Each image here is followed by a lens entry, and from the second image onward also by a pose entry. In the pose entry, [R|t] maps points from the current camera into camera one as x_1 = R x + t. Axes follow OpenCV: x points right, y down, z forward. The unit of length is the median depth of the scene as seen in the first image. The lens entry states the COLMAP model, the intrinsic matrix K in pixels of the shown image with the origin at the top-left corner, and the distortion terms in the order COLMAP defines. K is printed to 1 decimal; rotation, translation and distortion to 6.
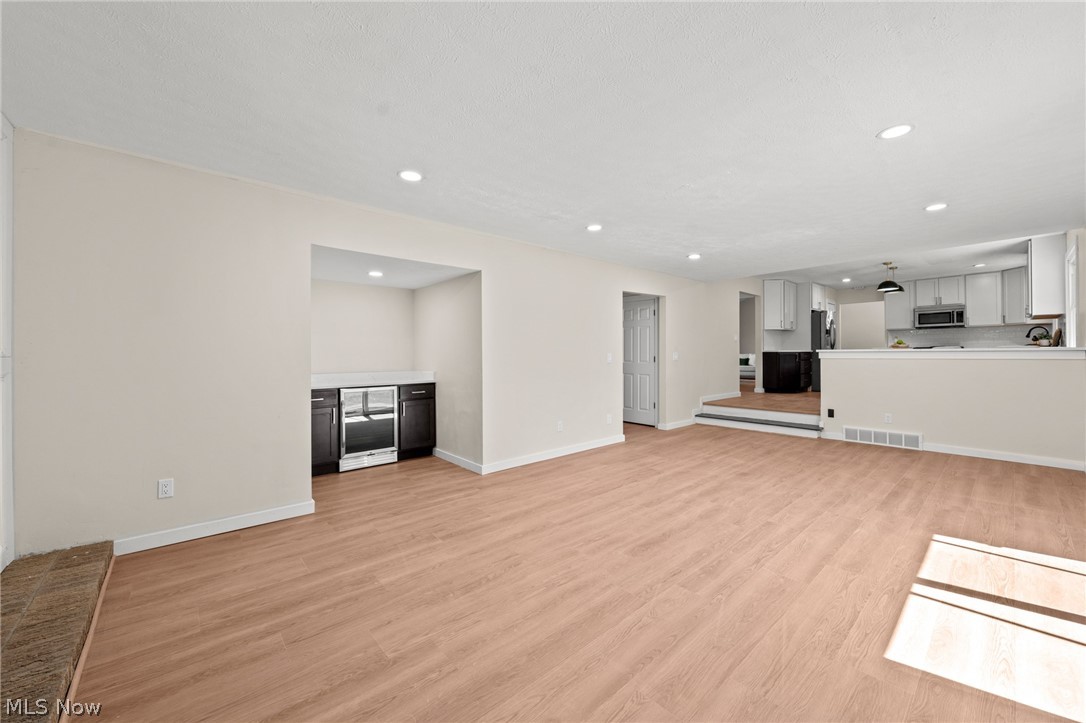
lens RADIAL K [[431.7, 0, 545.4], [0, 431.7, 354.9], [0, 0, 1]] dist [-0.001789, 0.000761]
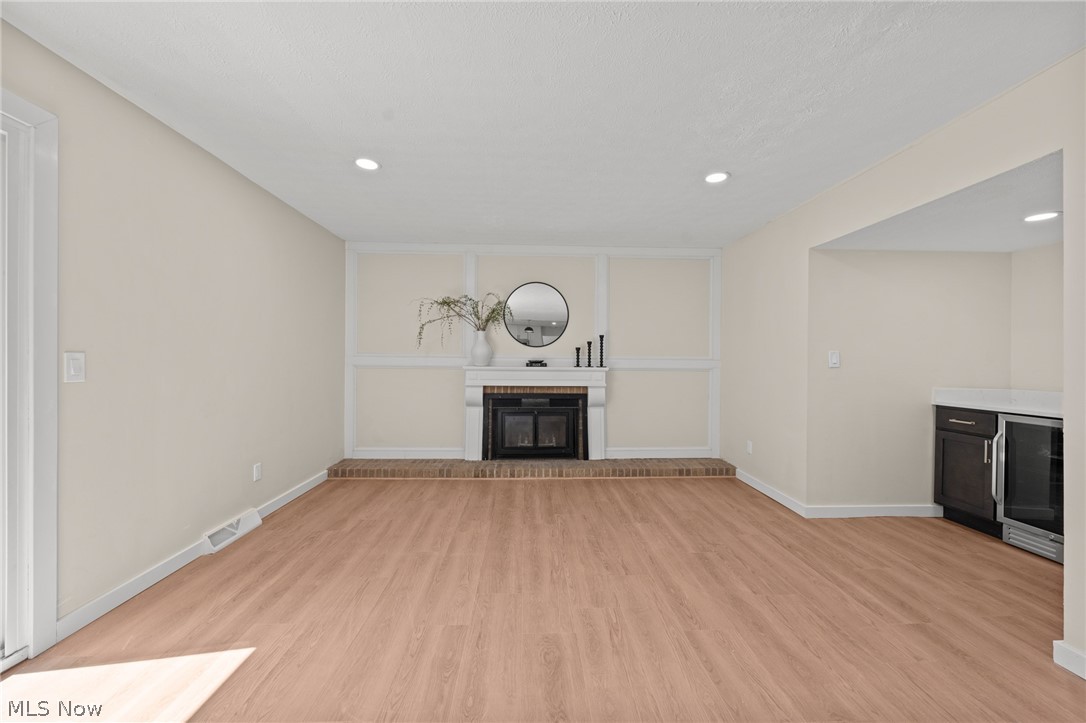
lens RADIAL K [[419.9, 0, 548.6], [0, 419.9, 358.0], [0, 0, 1]] dist [0.000831, 0.000147]
pose [[-0.635269, -0.003336, -0.772284, 0.672496], [-0.005733, 0.999983, 0.000397, -0.002734], [0.772270, 0.004679, -0.635277, 1.306282]]
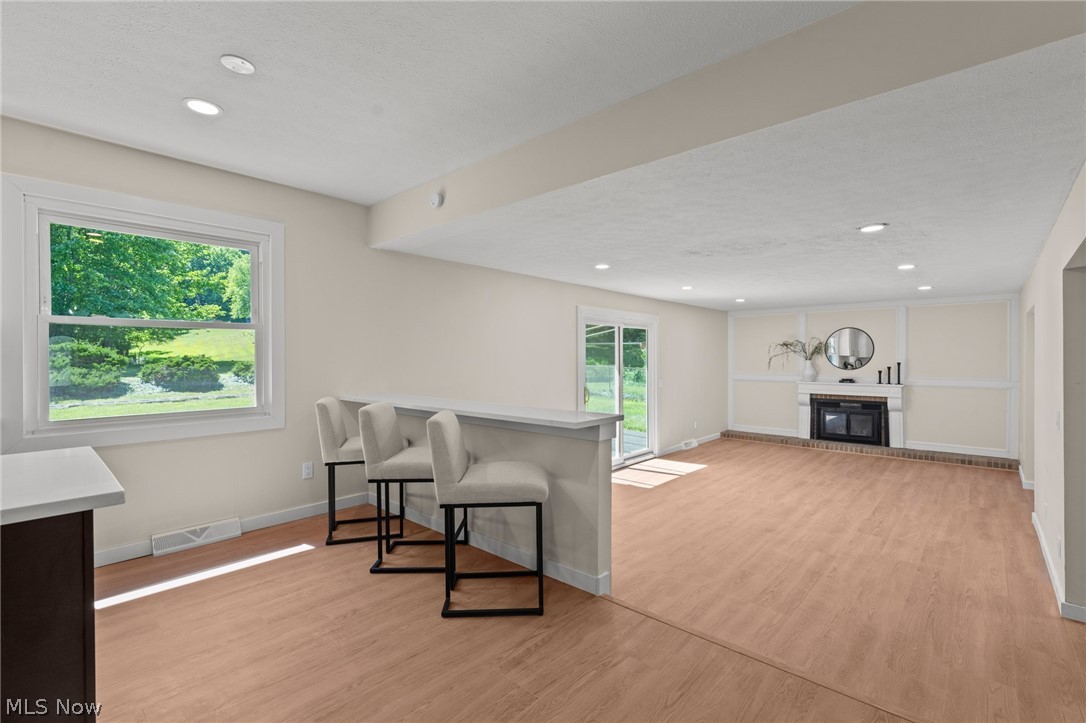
lens RADIAL K [[472.8, 0, 550.5], [0, 472.8, 359.3], [0, 0, 1]] dist [0.012467, -0.001440]
pose [[-0.995128, 0.005393, -0.098449, 1.493411], [0.004839, 0.999971, 0.005866, -0.131910], [0.098478, 0.005361, -0.995125, 2.869128]]
